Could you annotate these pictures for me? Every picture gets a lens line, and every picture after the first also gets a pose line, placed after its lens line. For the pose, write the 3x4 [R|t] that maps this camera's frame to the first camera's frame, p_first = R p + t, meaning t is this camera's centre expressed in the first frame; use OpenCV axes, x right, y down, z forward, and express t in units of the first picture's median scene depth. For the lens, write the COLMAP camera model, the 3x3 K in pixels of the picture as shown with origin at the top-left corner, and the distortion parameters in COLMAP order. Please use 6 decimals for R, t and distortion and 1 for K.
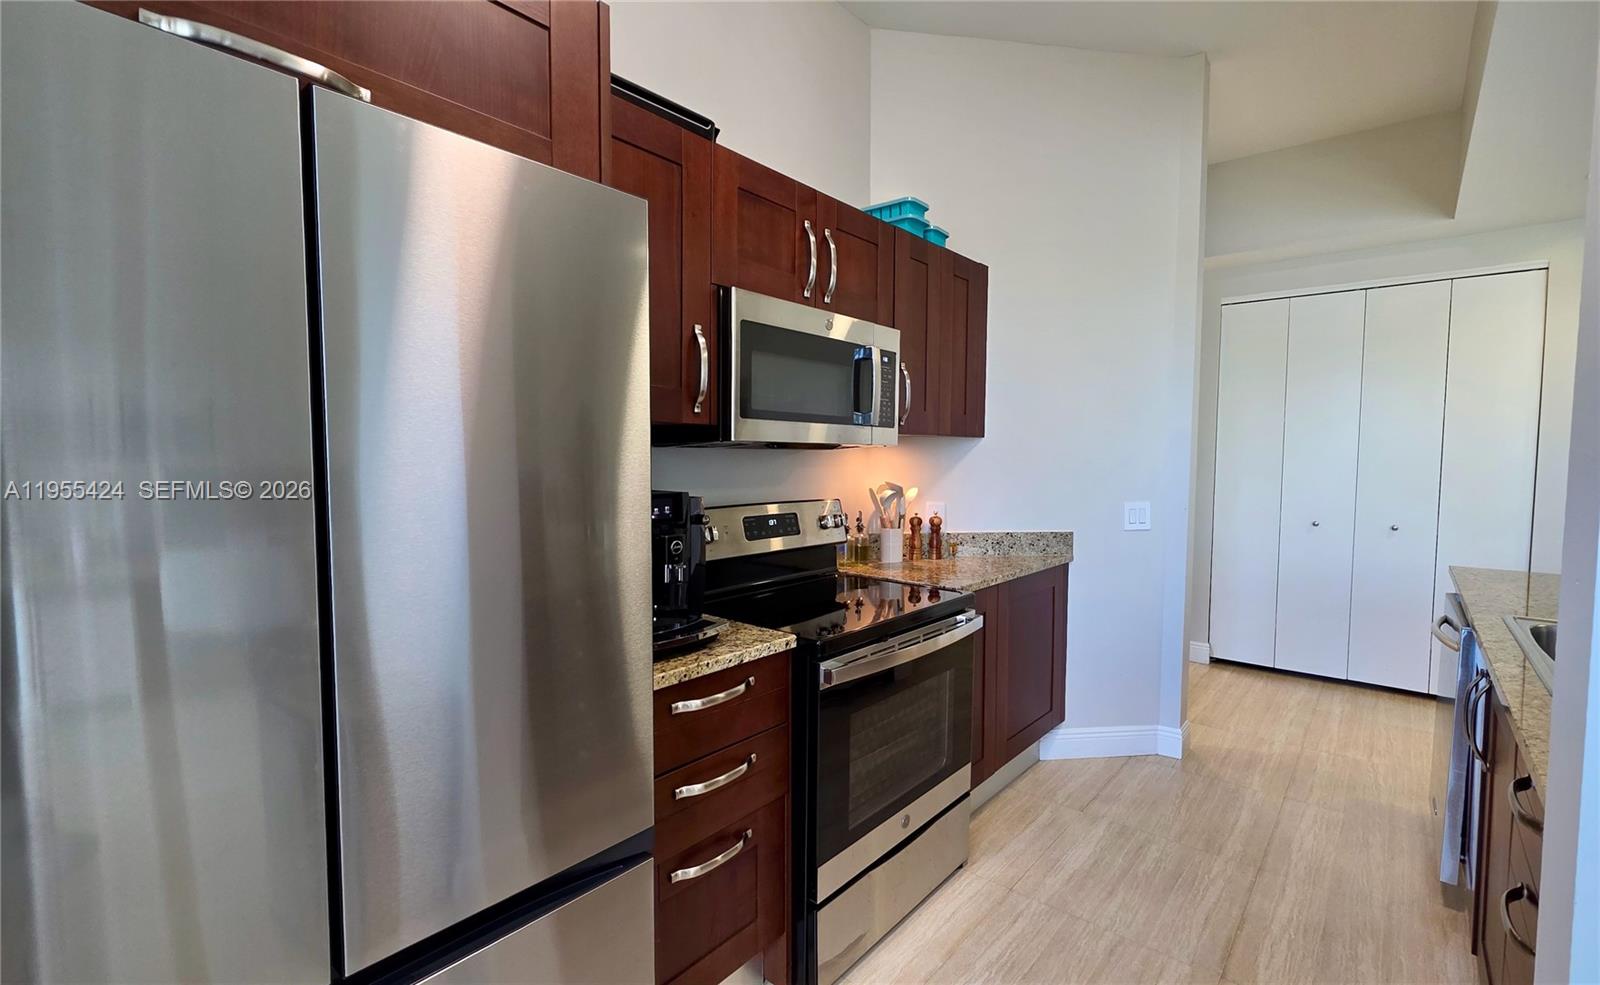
lens RADIAL K [[697.4, 0, 873.9], [0, 697.4, 495.2], [0, 0, 1]] dist [0.015210, 0.000103]
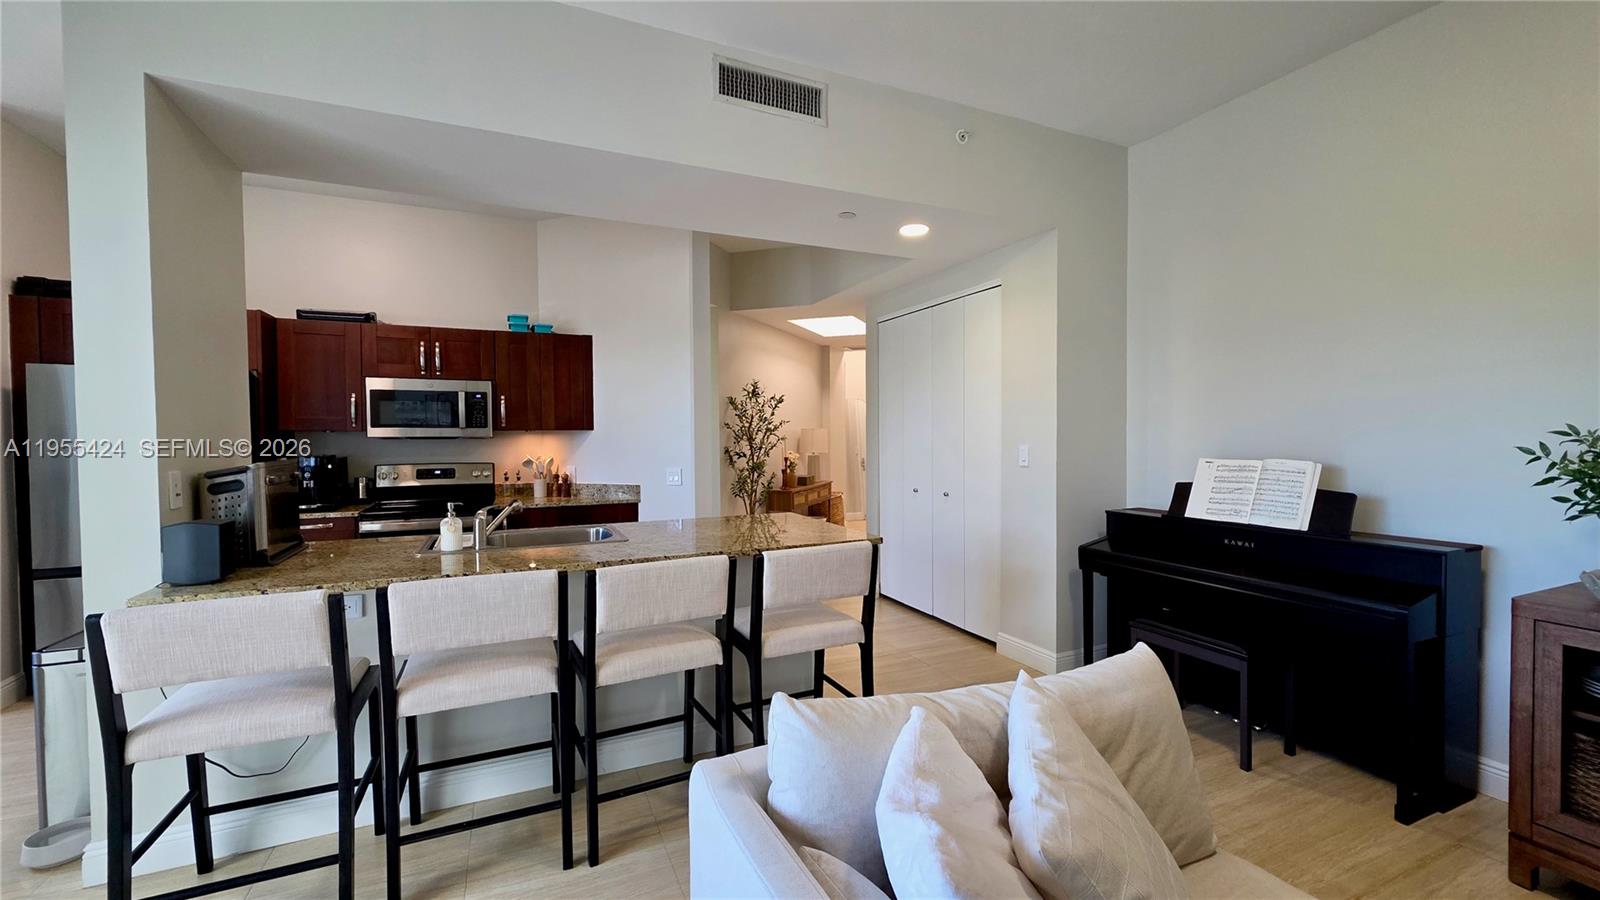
lens RADIAL K [[639.0, 0, 797.0], [0, 639.0, 451.0], [0, 0, 1]] dist [0.005752, -0.001206]
pose [[0.877928, -0.004231, -0.478775, 2.401976], [-0.014195, 0.999291, -0.034860, 0.034817], [0.478583, 0.037401, 0.877246, -0.317096]]
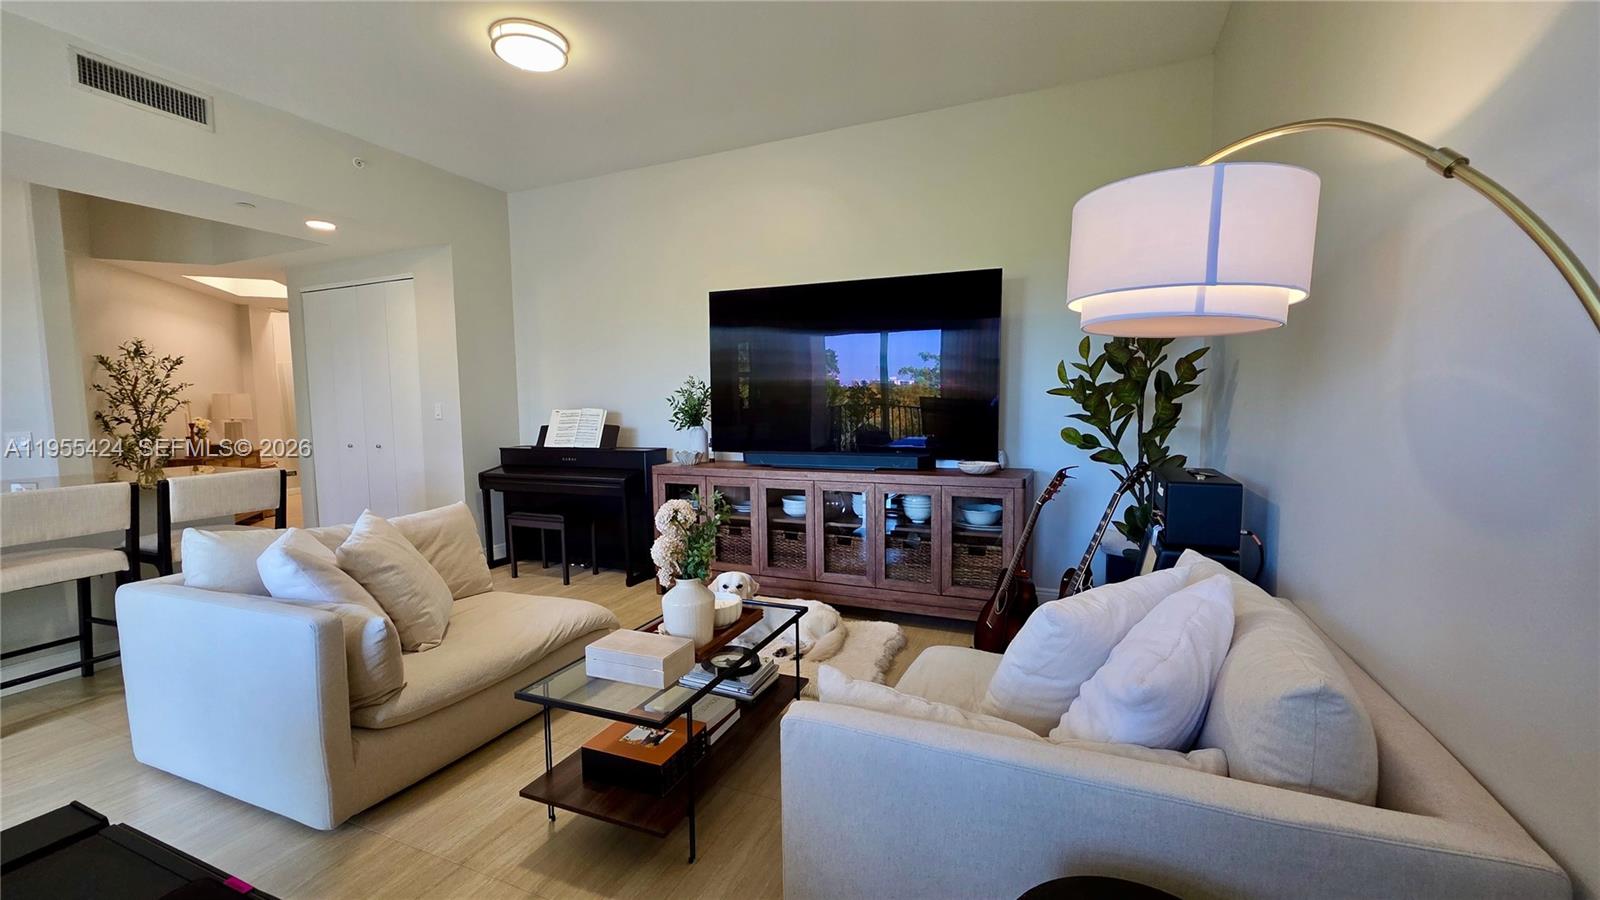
lens RADIAL K [[639.0, 0, 804.3], [0, 639.0, 451.9], [0, 0, 1]] dist [0.005752, -0.001206]
pose [[0.970243, -0.040768, 0.238678, 2.967749], [0.037682, 0.999137, 0.017482, 0.164074], [-0.239185, -0.007968, 0.970941, -1.284292]]
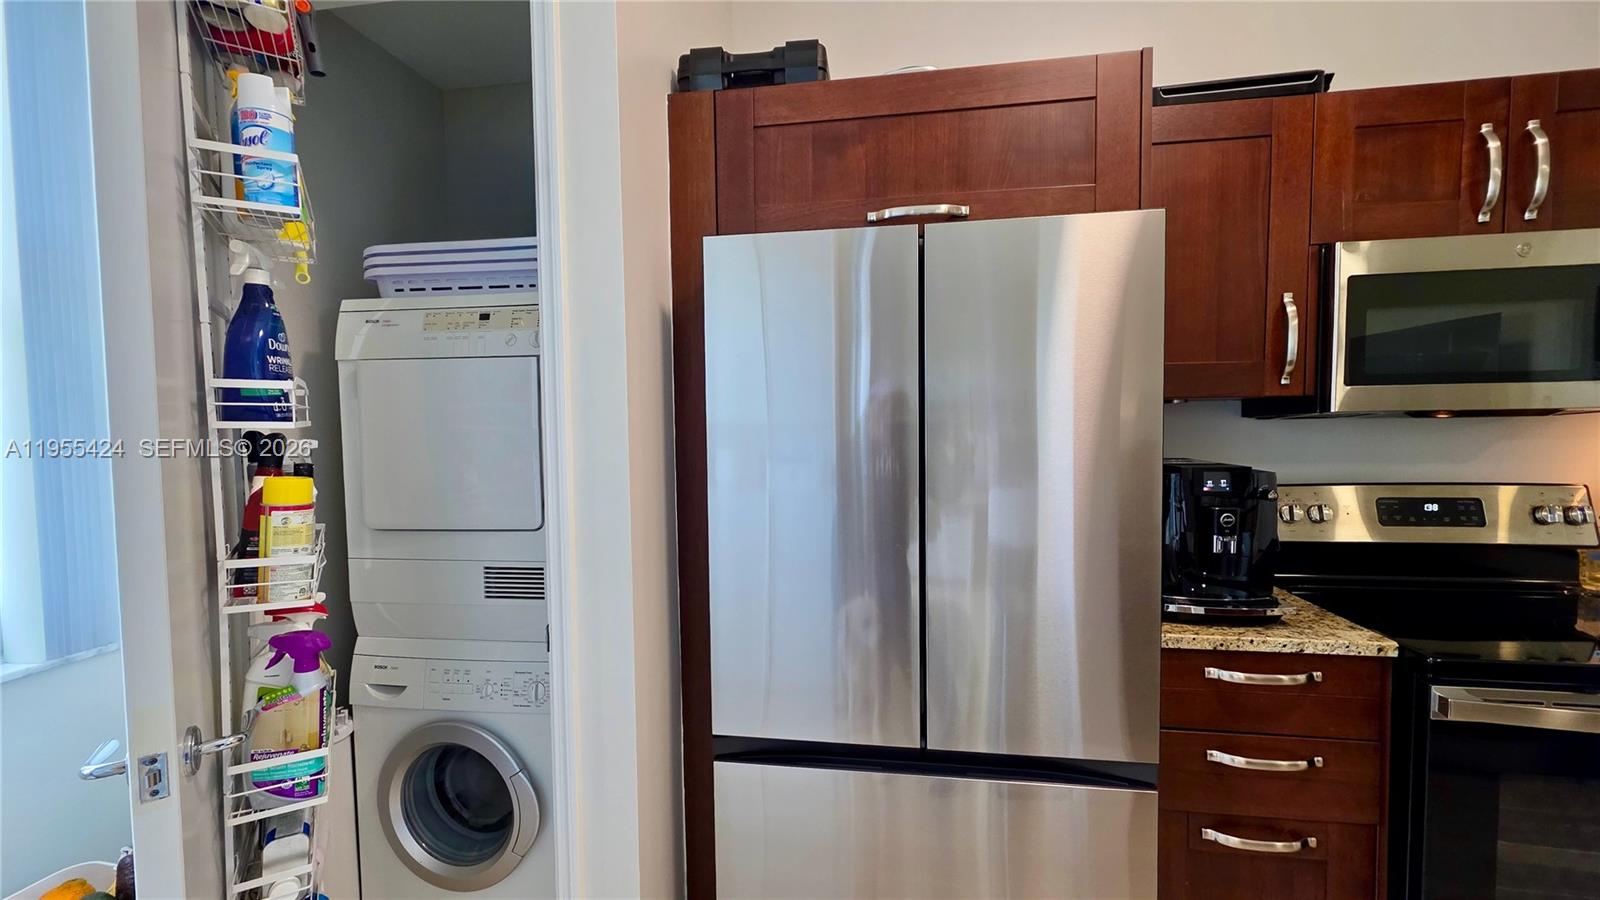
lens RADIAL K [[639.0, 0, 816.5], [0, 639.0, 453.8], [0, 0, 1]] dist [0.005752, -0.001206]
pose [[0.481146, 0.029052, -0.876159, 0.215348], [-0.032872, 0.999346, 0.015085, -0.014617], [0.876024, 0.021543, 0.481786, 0.012670]]
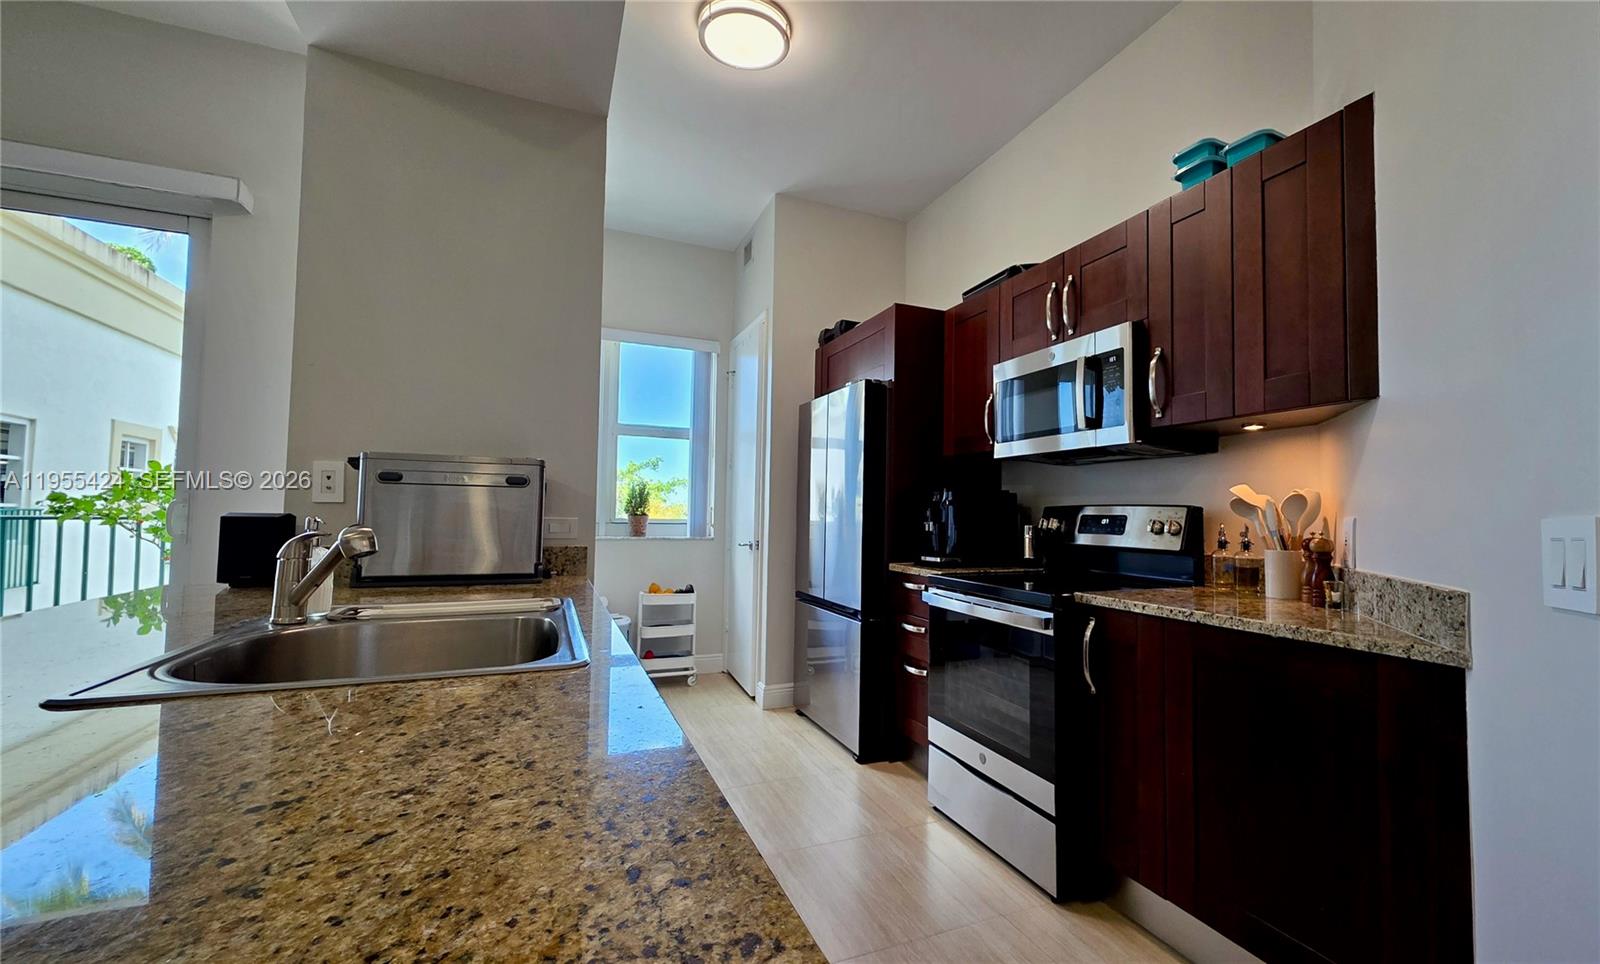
lens RADIAL K [[684.0, 0, 866.4], [0, 684.0, 484.8], [0, 0, 1]] dist [-0.011739, -0.000169]
pose [[-0.462394, -0.057402, -0.884815, 1.383994], [-0.074843, 0.996868, -0.025559, 0.048180], [0.883510, 0.054404, -0.465241, 1.544968]]
